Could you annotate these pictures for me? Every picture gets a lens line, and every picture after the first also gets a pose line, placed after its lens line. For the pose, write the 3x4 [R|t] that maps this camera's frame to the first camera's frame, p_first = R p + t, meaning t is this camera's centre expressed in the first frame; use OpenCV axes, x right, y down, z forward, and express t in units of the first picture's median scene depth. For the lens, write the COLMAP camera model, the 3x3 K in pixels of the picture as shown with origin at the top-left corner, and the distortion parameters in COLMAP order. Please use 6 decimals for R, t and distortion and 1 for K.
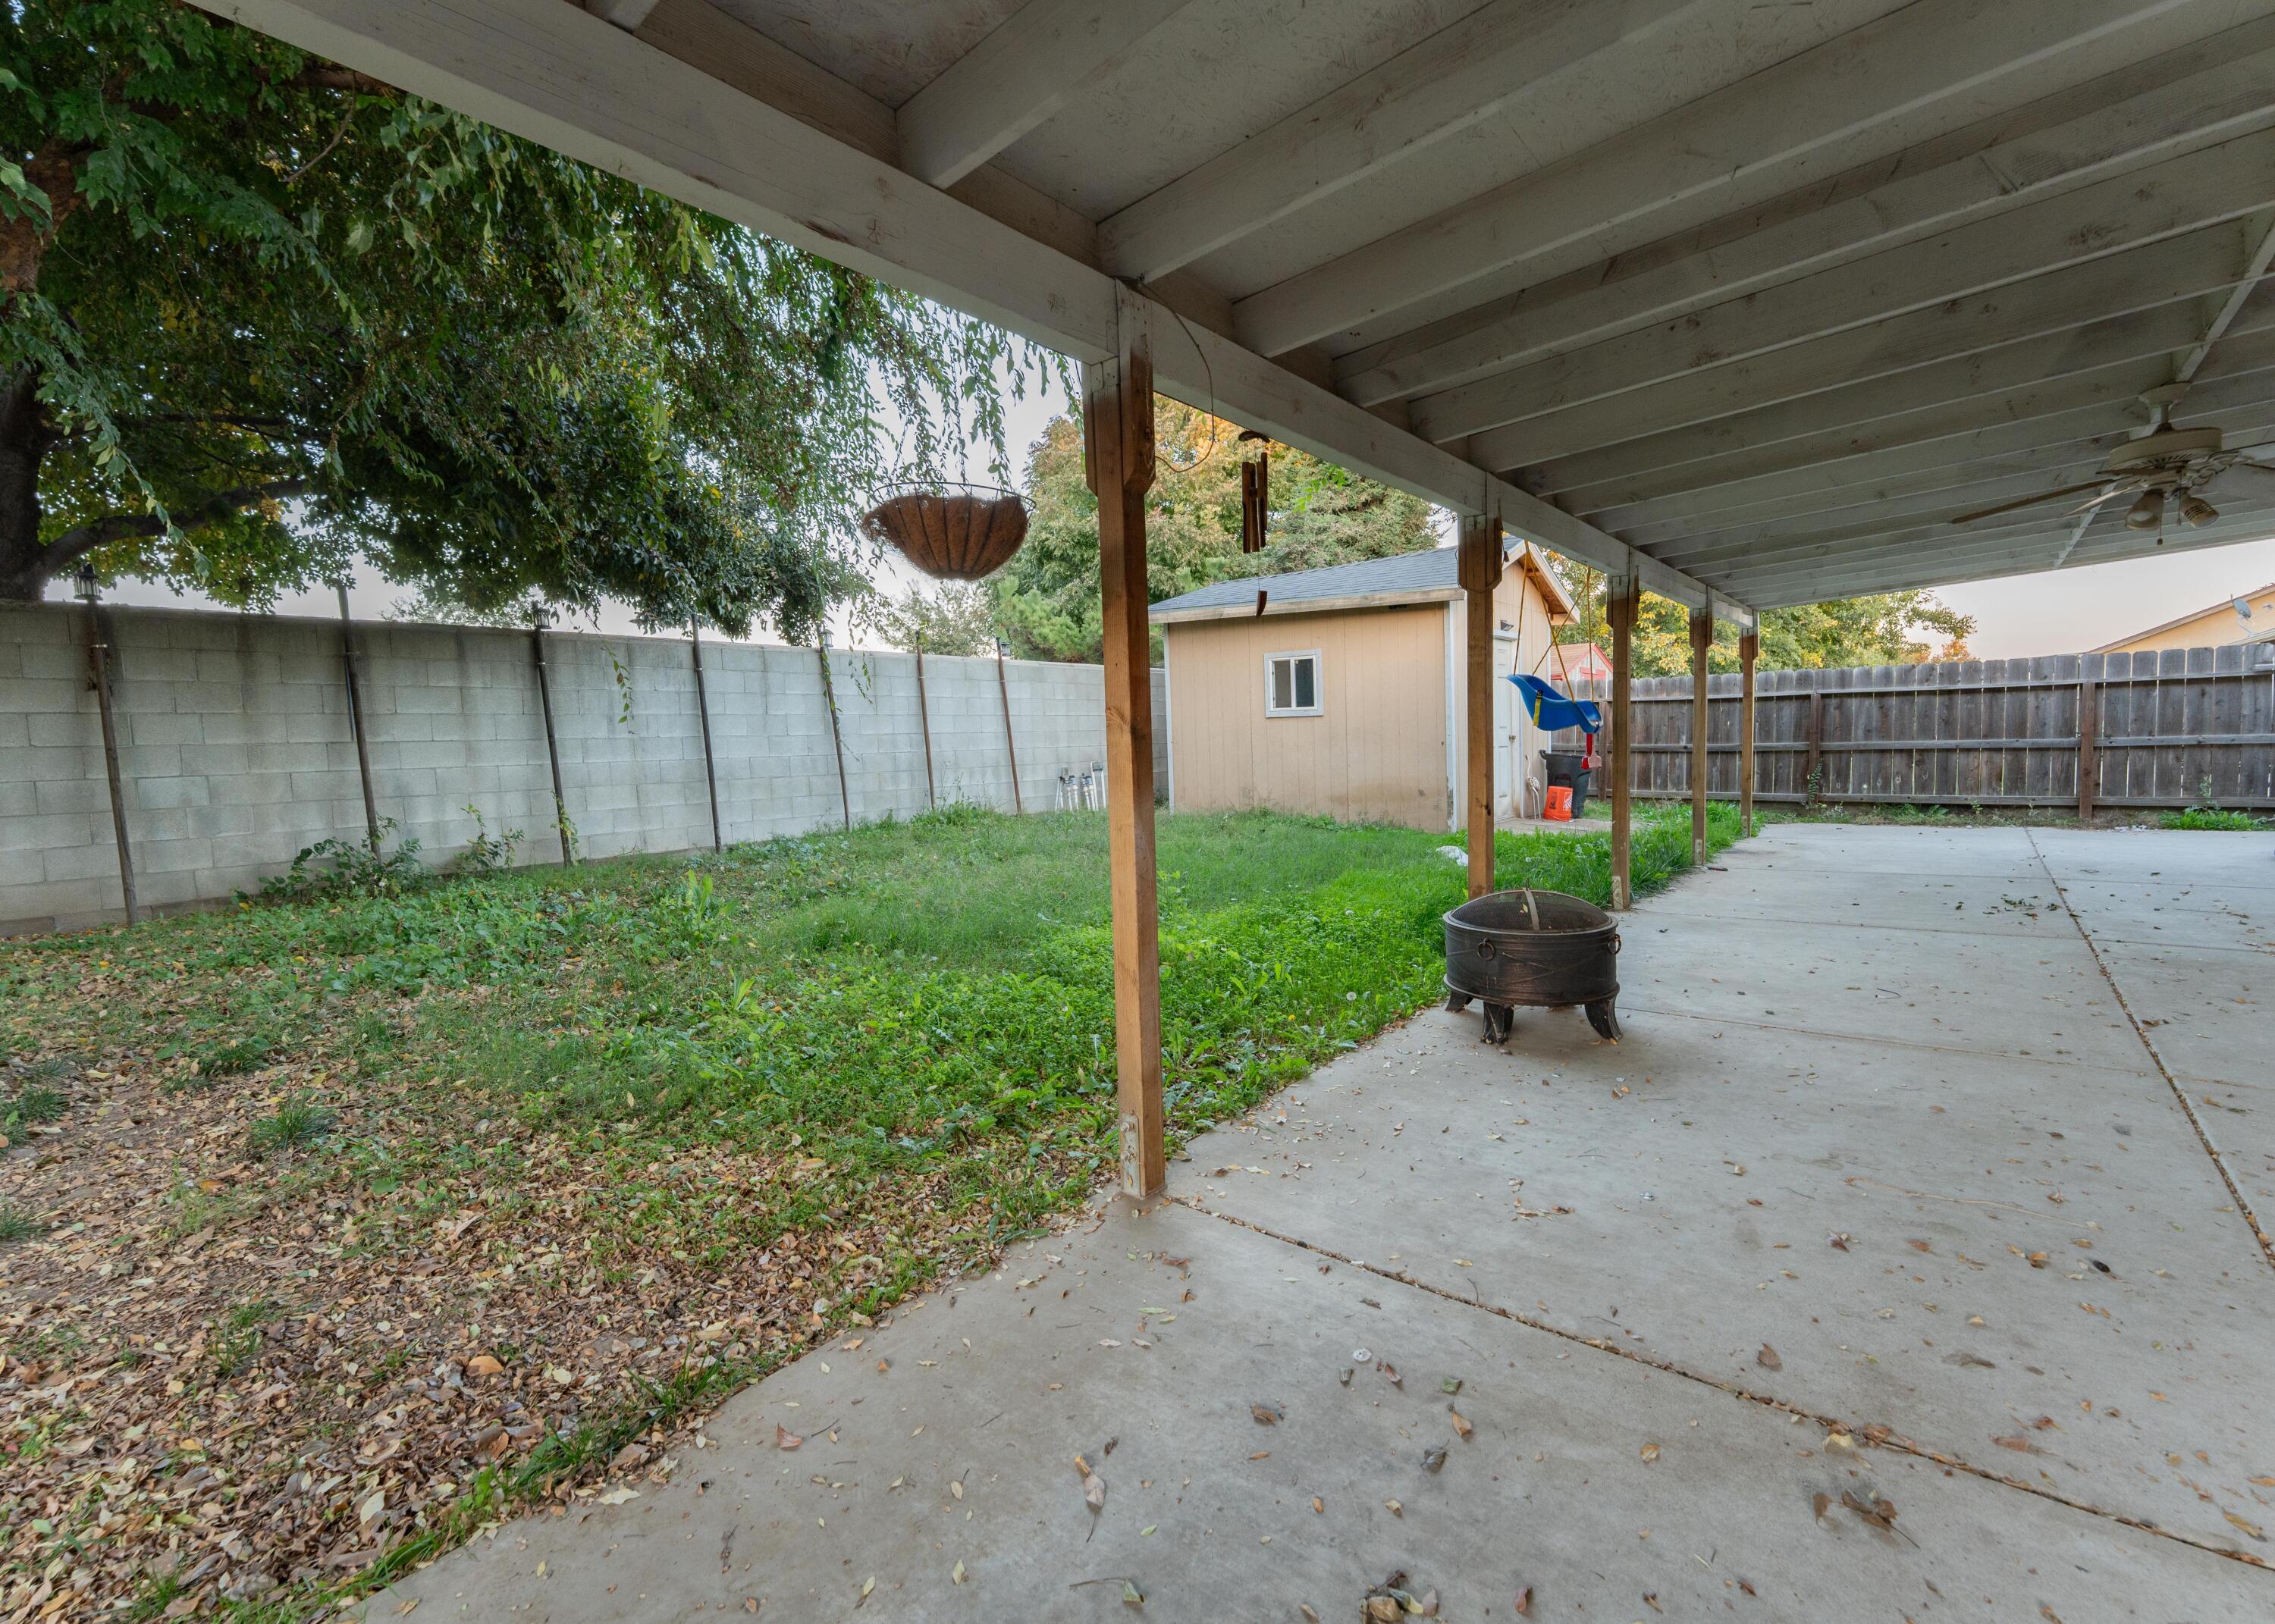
lens RADIAL K [[944.4, 0, 1137.5], [0, 944.4, 812.0], [0, 0, 1]] dist [0.002984, 0.000278]
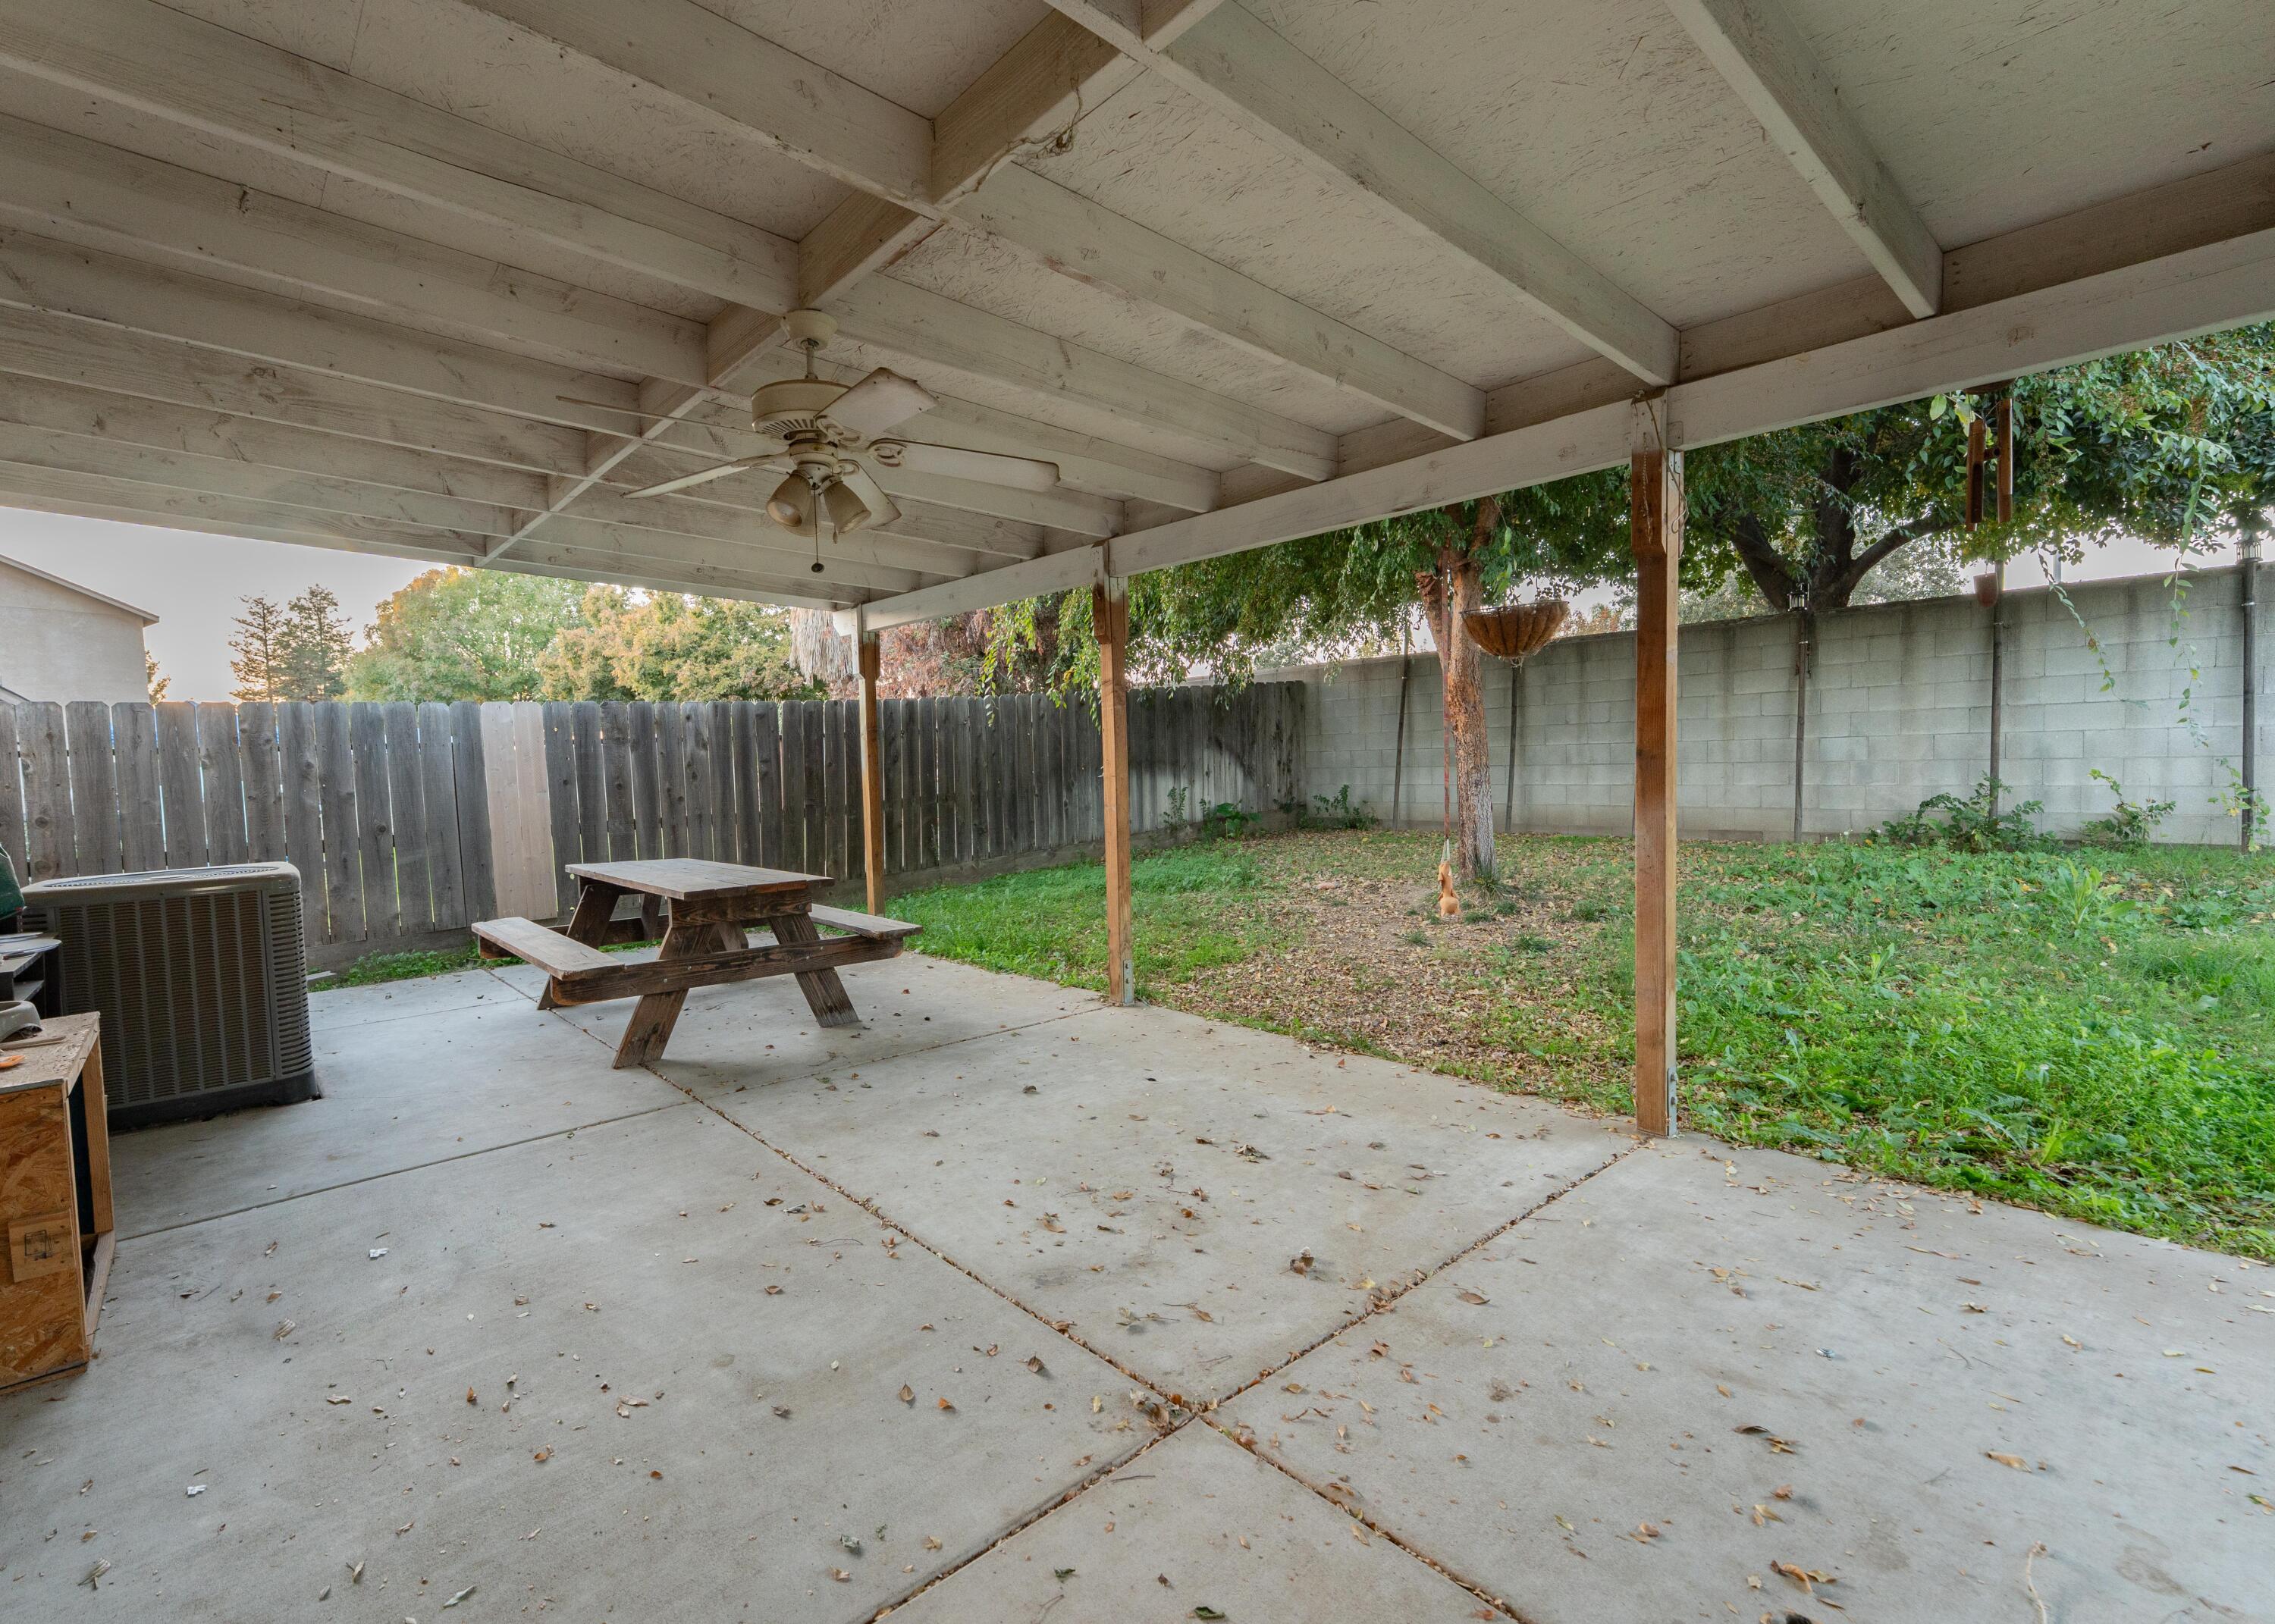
lens RADIAL K [[944.4, 0, 1137.5], [0, 944.4, 812.0], [0, 0, 1]] dist [0.002984, 0.000278]
pose [[-0.062745, 0.098233, -0.993183, 1.126047], [-0.038293, 0.994175, 0.100751, -0.093862], [0.997295, 0.044353, -0.058618, 0.373610]]
